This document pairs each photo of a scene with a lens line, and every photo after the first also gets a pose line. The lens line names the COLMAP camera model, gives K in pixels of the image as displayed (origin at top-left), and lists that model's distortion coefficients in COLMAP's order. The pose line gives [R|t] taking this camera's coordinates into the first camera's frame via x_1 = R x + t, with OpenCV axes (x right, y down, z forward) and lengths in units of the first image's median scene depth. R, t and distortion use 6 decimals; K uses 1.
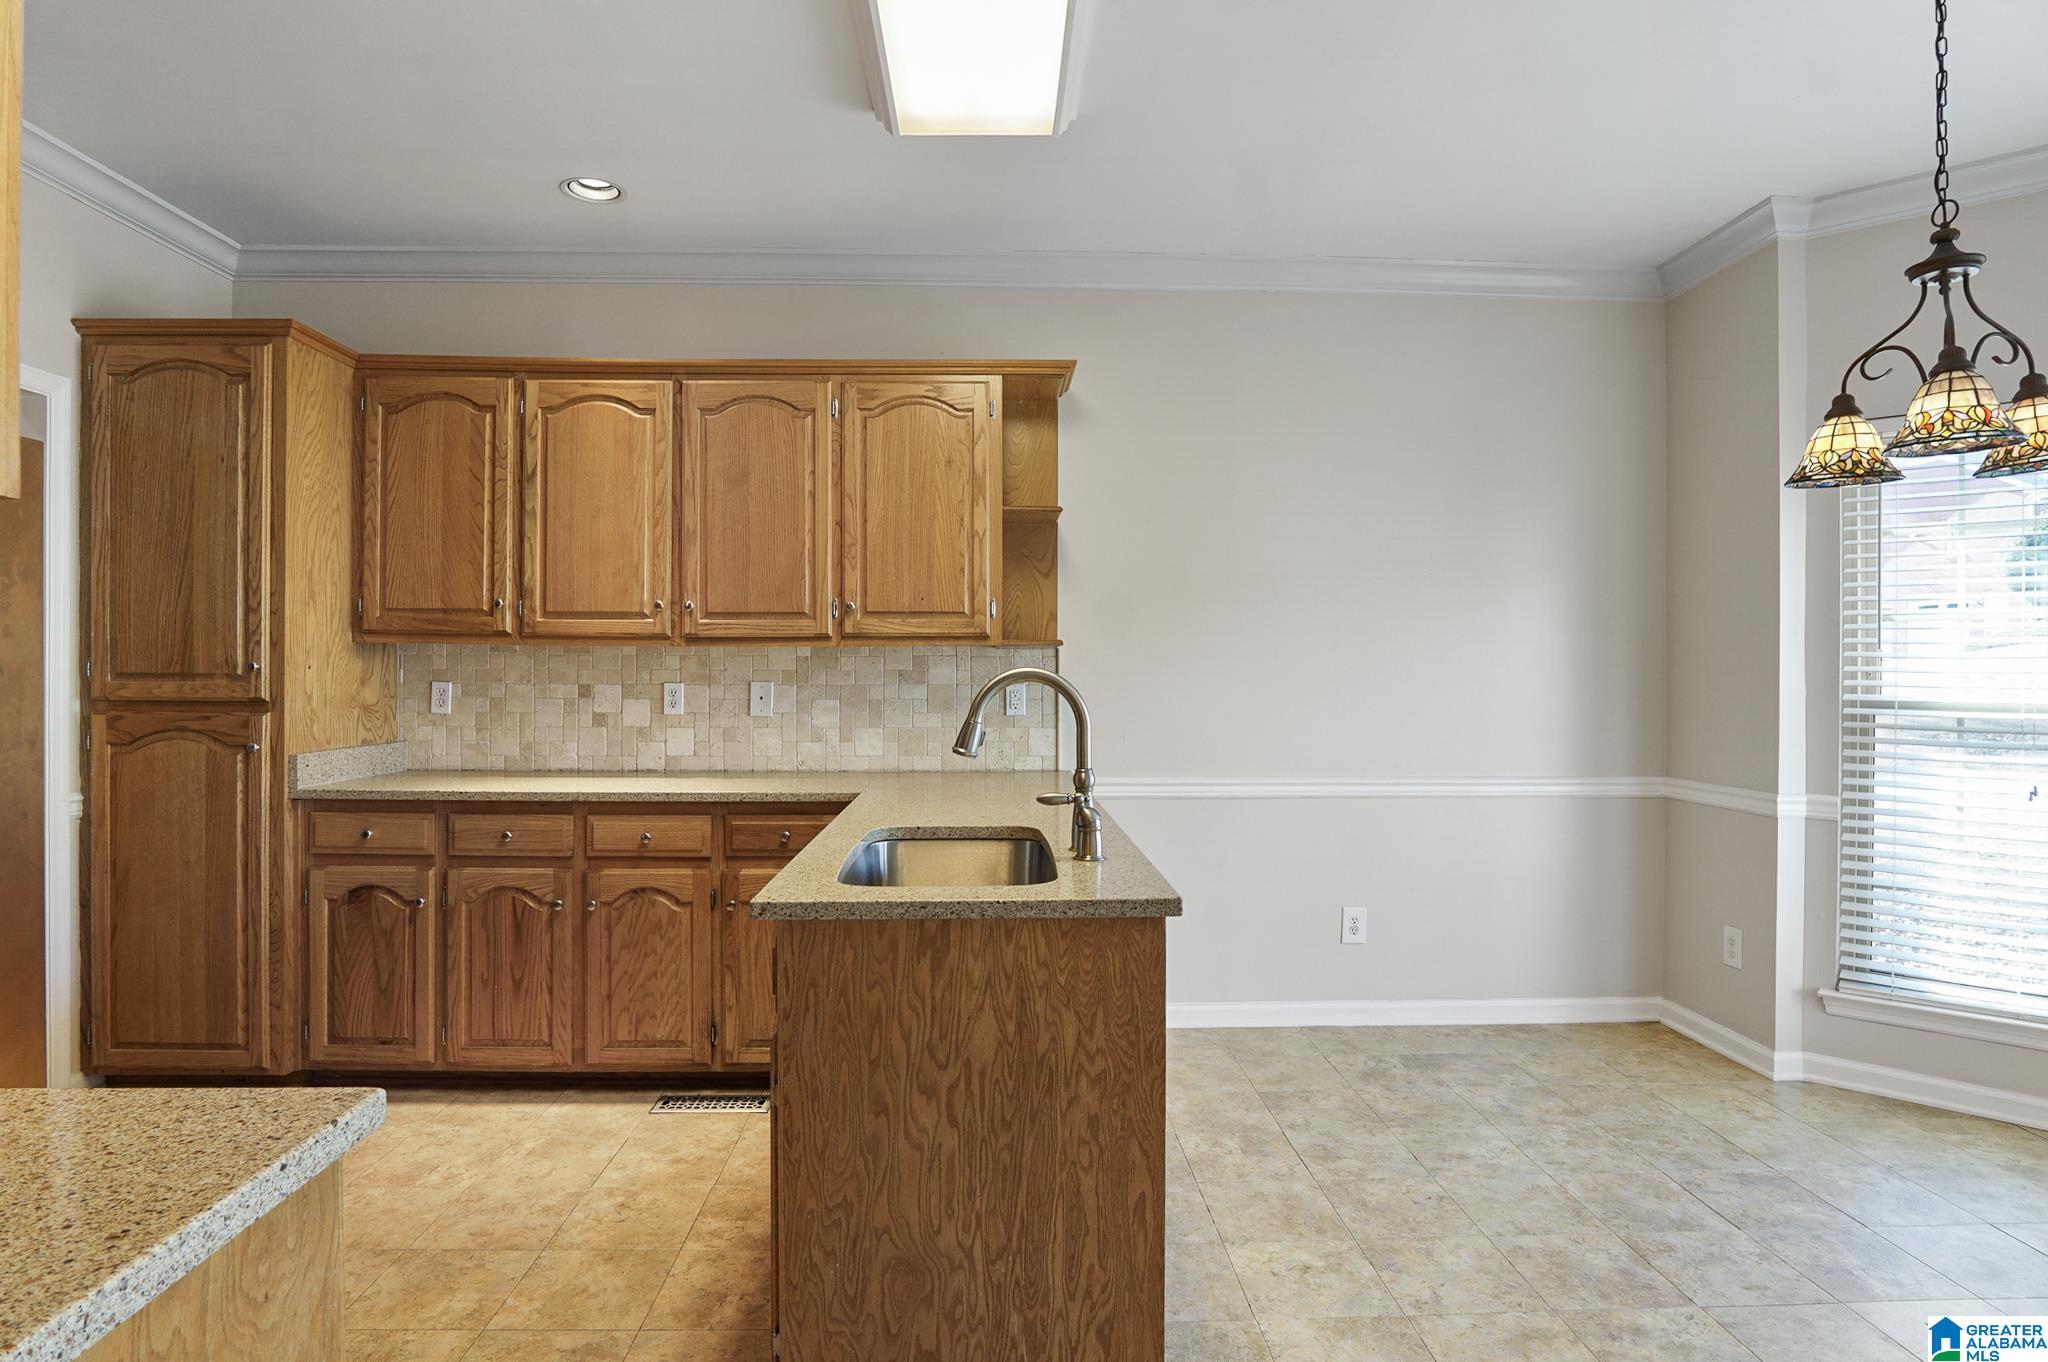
lens RADIAL K [[1090.2, 0, 1029.0], [0, 1090.2, 666.5], [0, 0, 1]] dist [-0.004897, -0.001331]
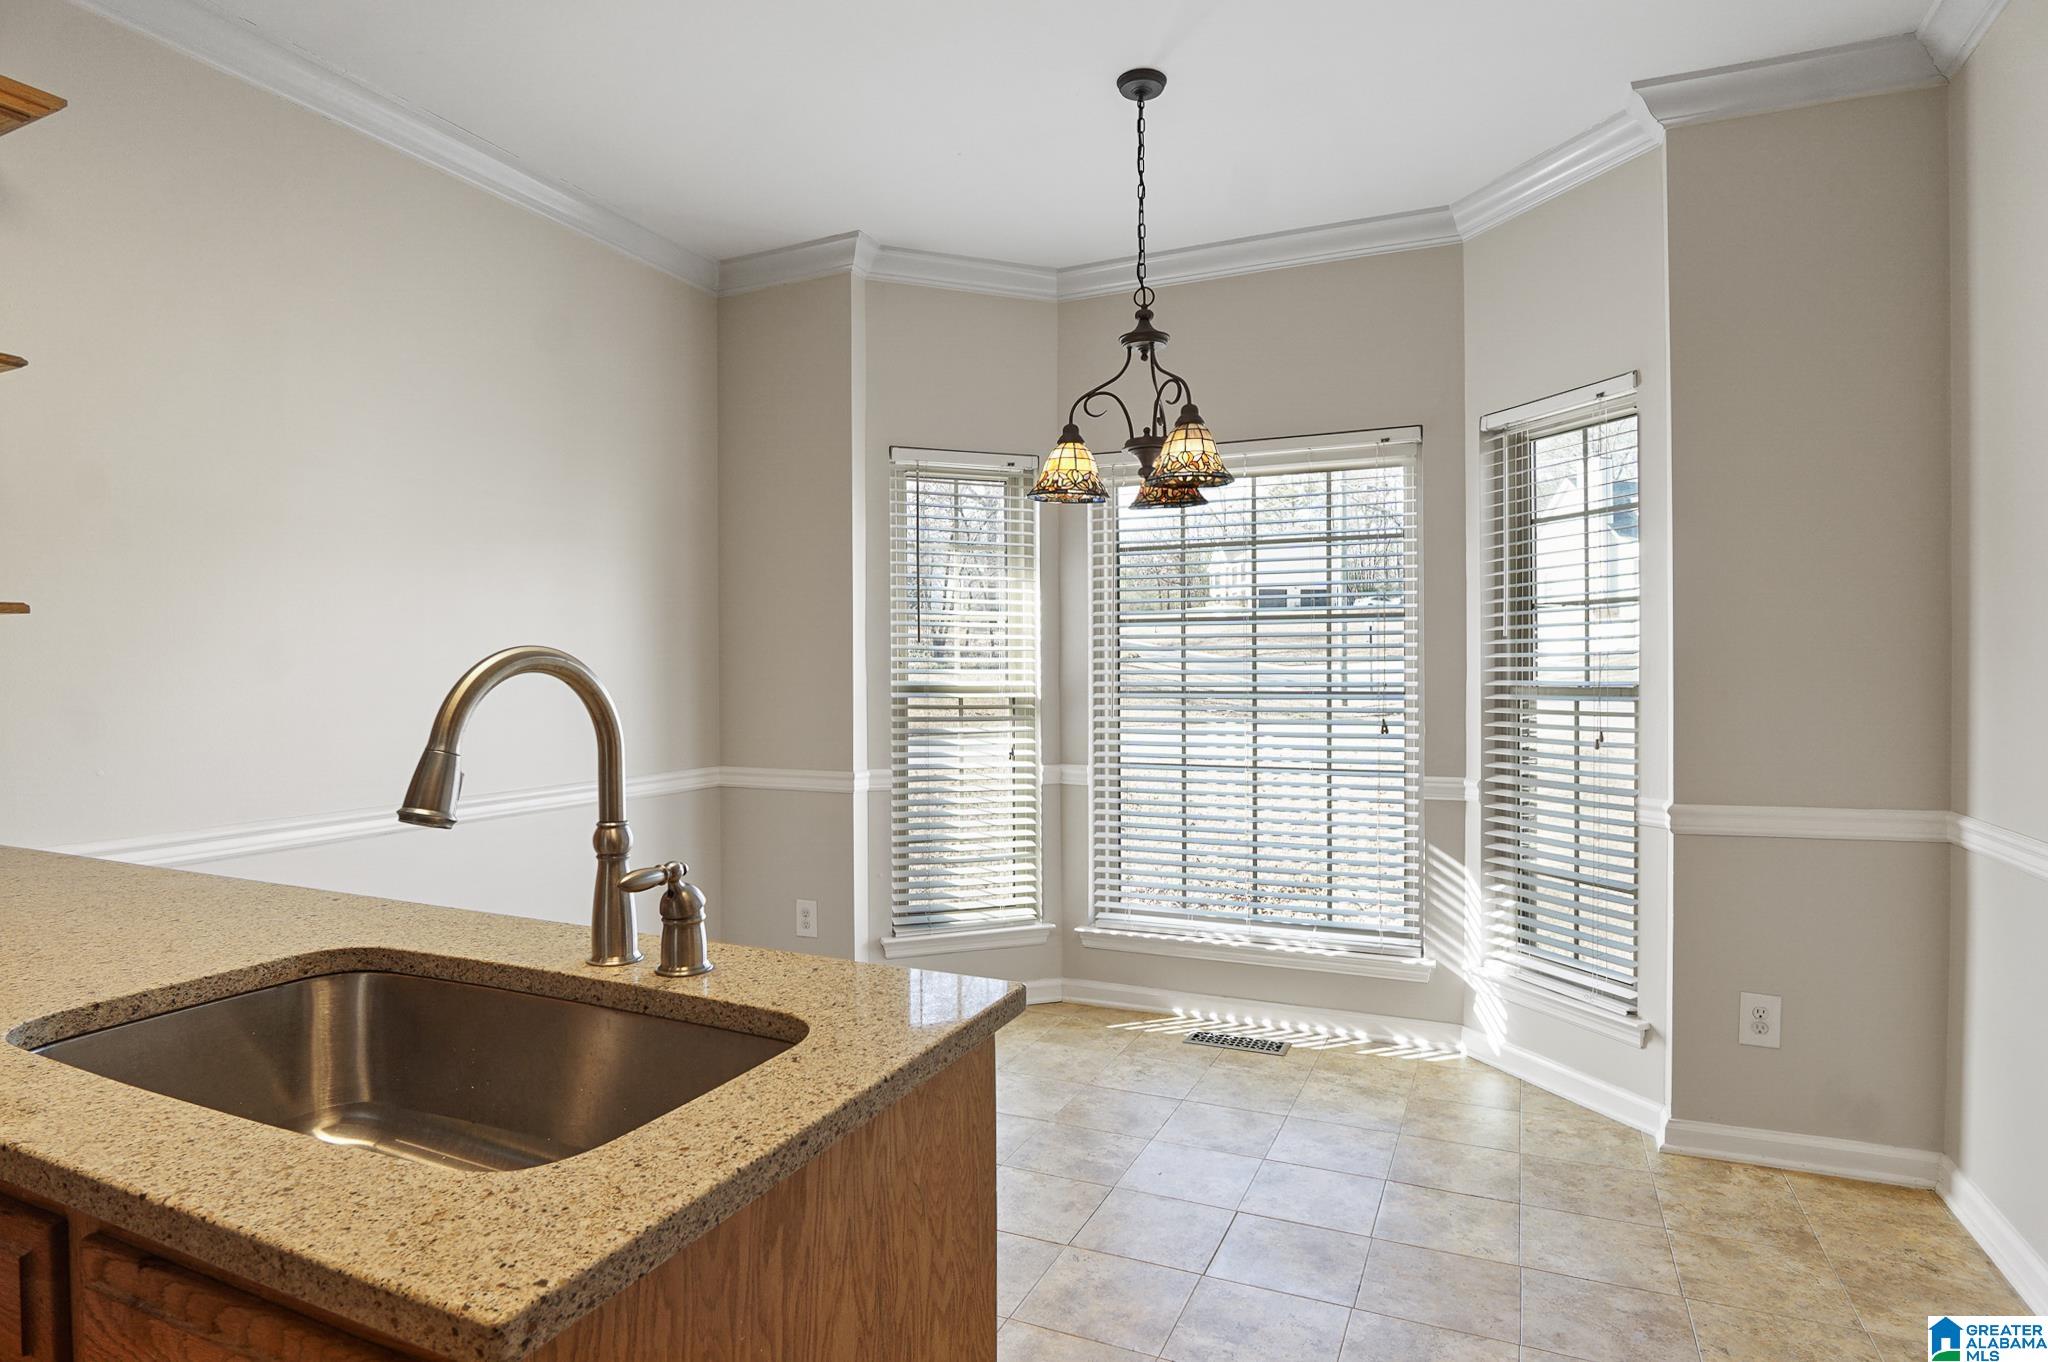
lens RADIAL K [[1103.8, 0, 1007.3], [0, 1103.8, 667.1], [0, 0, 1]] dist [-0.035865, 0.009080]
pose [[0.467462, -0.004706, 0.884001, -0.243683], [0.000646, 0.999987, 0.004981, 0.005570], [-0.884013, -0.001757, 0.467459, 0.357211]]
